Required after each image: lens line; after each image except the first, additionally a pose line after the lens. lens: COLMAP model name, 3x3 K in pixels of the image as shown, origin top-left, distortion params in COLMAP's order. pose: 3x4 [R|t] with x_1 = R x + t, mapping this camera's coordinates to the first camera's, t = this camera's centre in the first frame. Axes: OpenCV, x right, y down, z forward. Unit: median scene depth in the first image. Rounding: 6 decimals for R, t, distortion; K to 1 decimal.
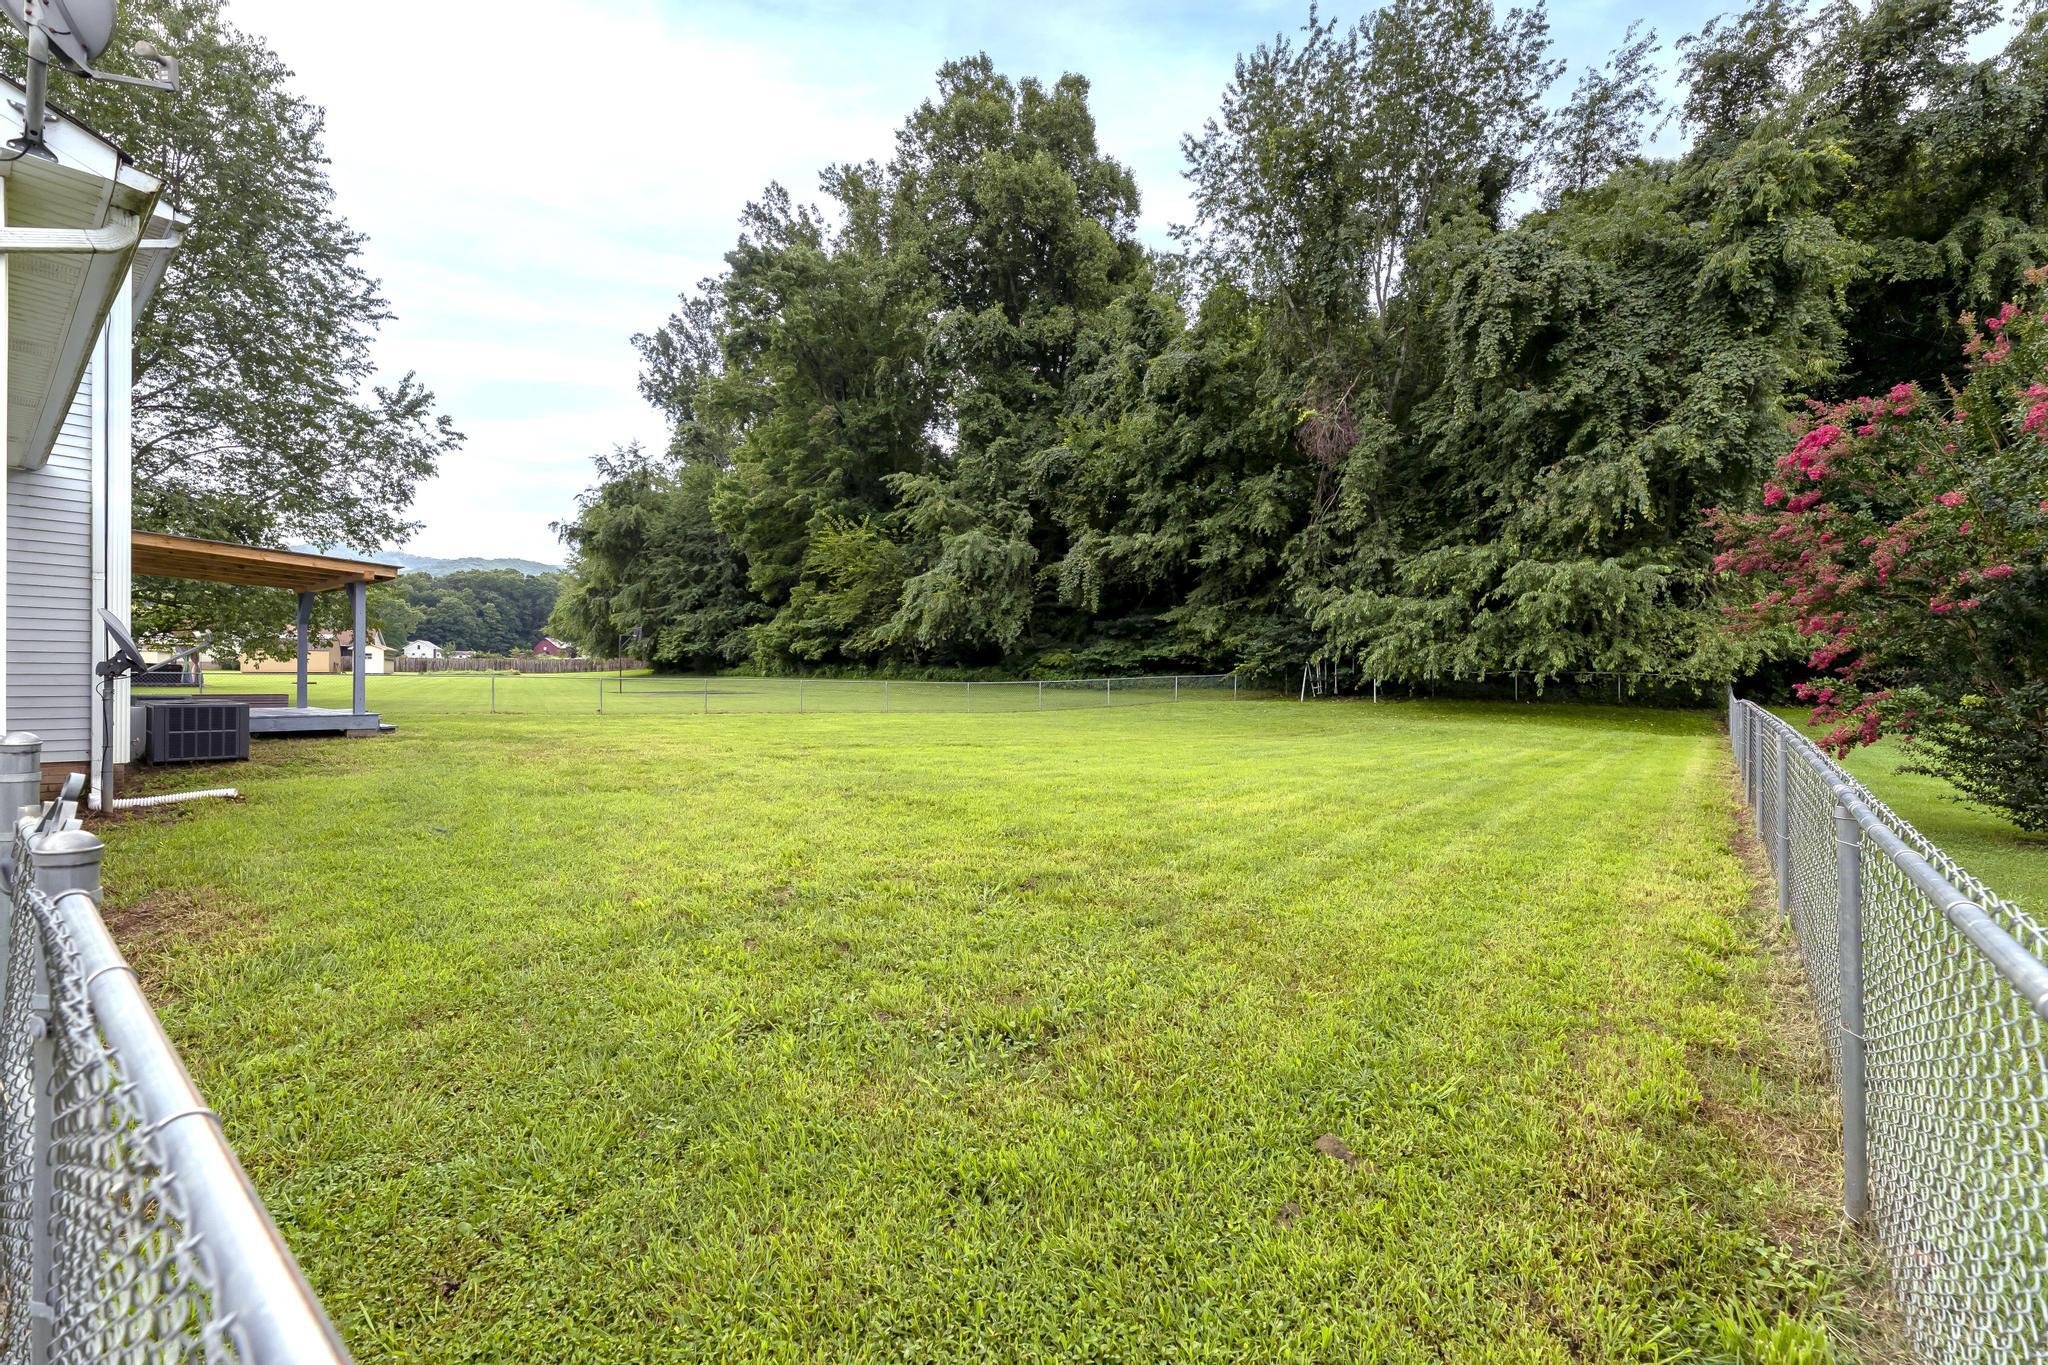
lens RADIAL K [[841.7, 0, 1024.7], [0, 841.7, 680.4], [0, 0, 1]] dist [-0.006989, 0.001435]
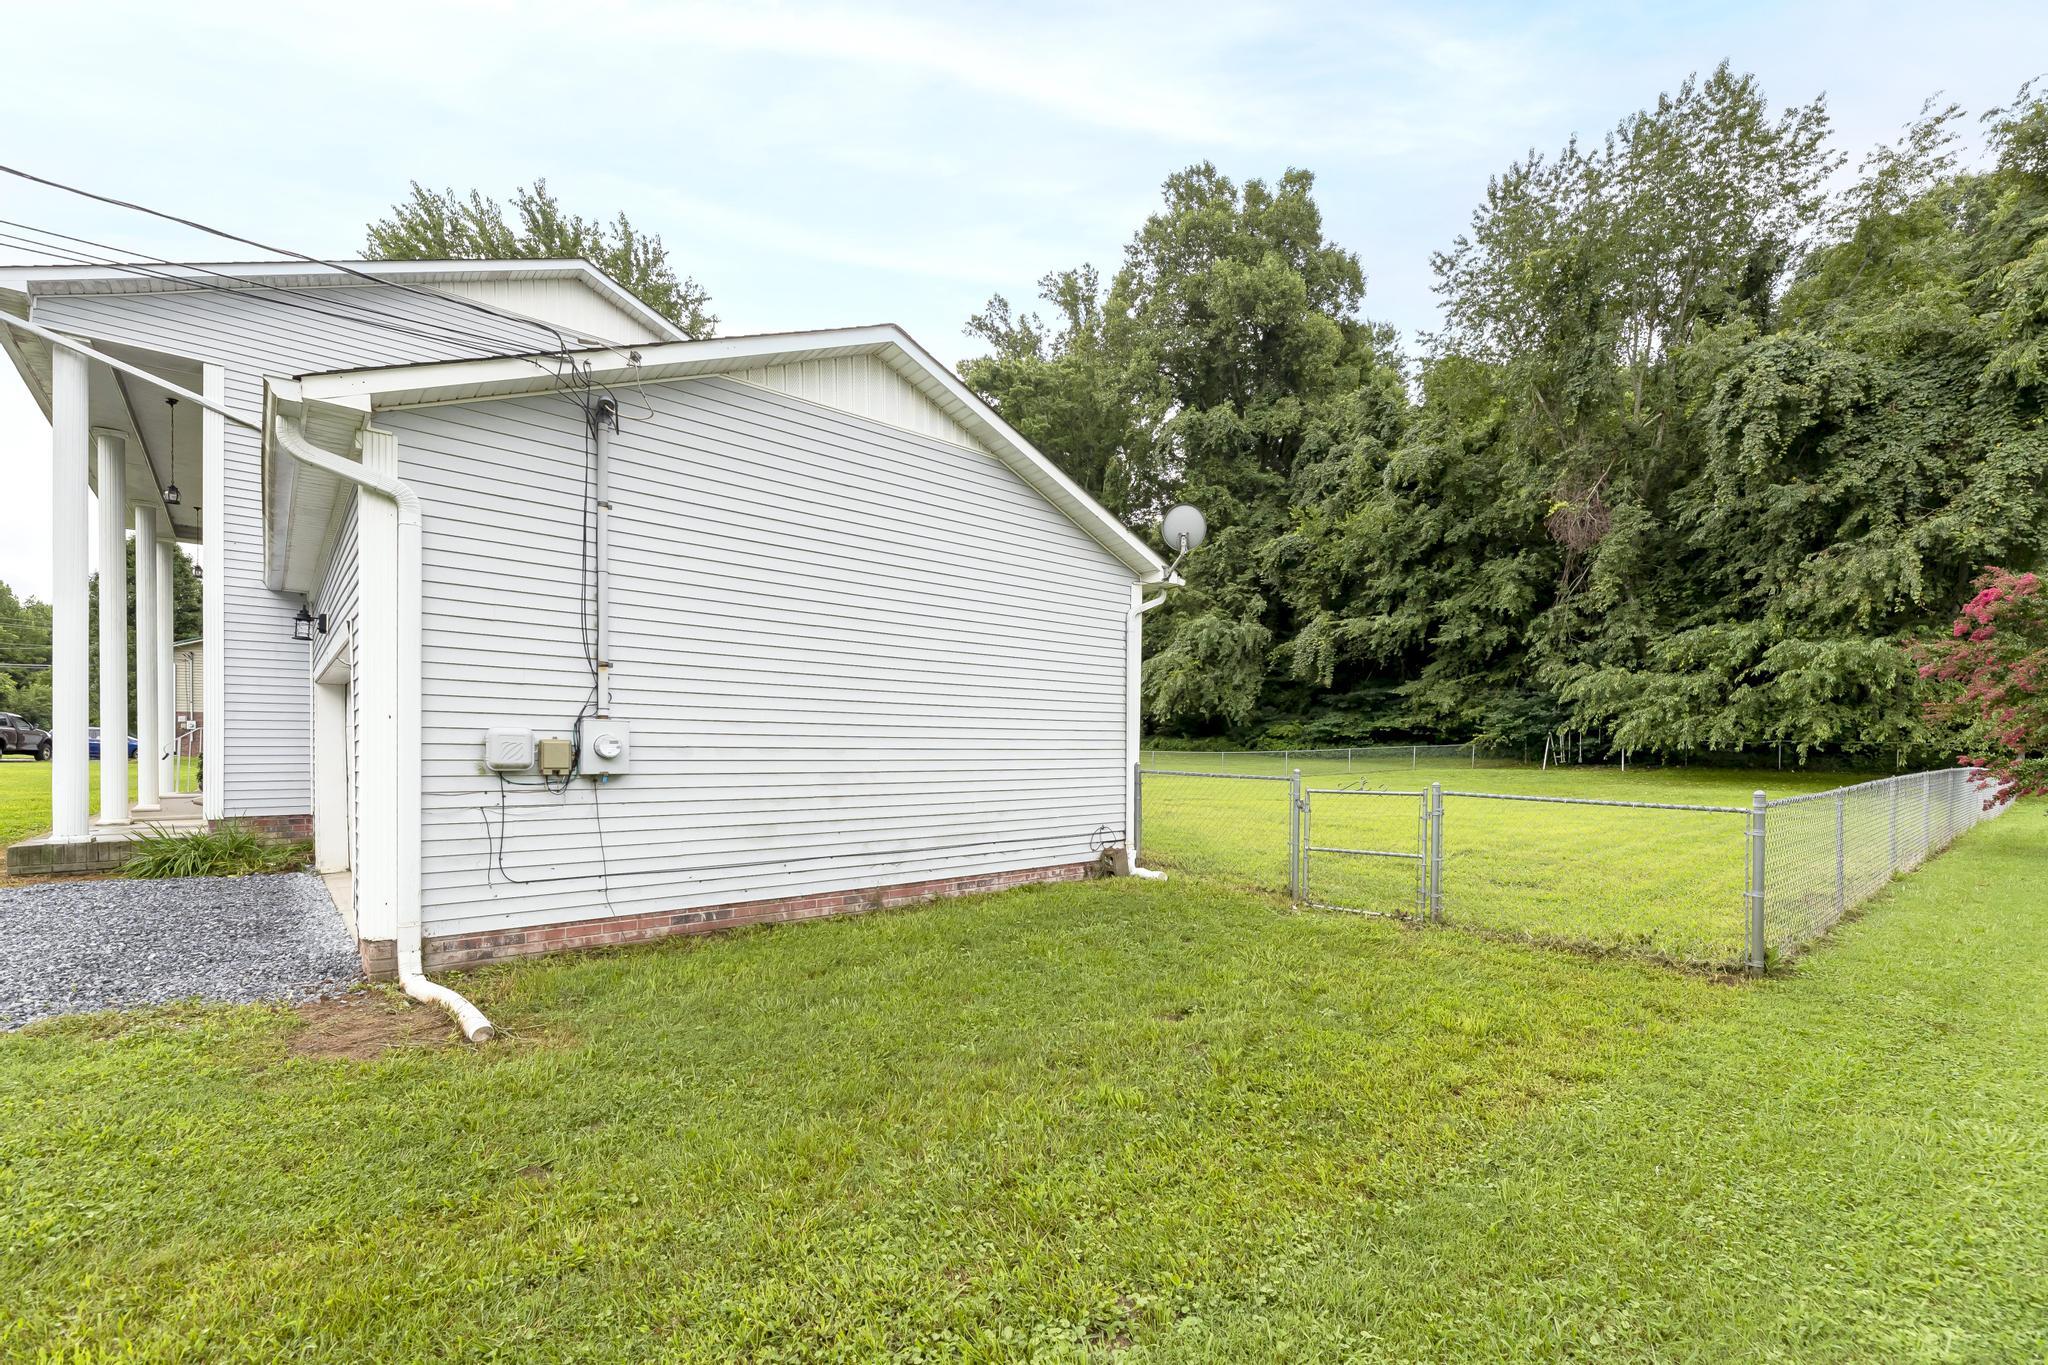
lens RADIAL K [[841.7, 0, 998.8], [0, 841.7, 770.1], [0, 0, 1]] dist [-0.006989, 0.001435]
pose [[0.973275, 0.004287, -0.229604, -0.107390], [0.001580, 0.999677, 0.025360, -0.002632], [0.229639, -0.025045, 0.972954, -0.211679]]
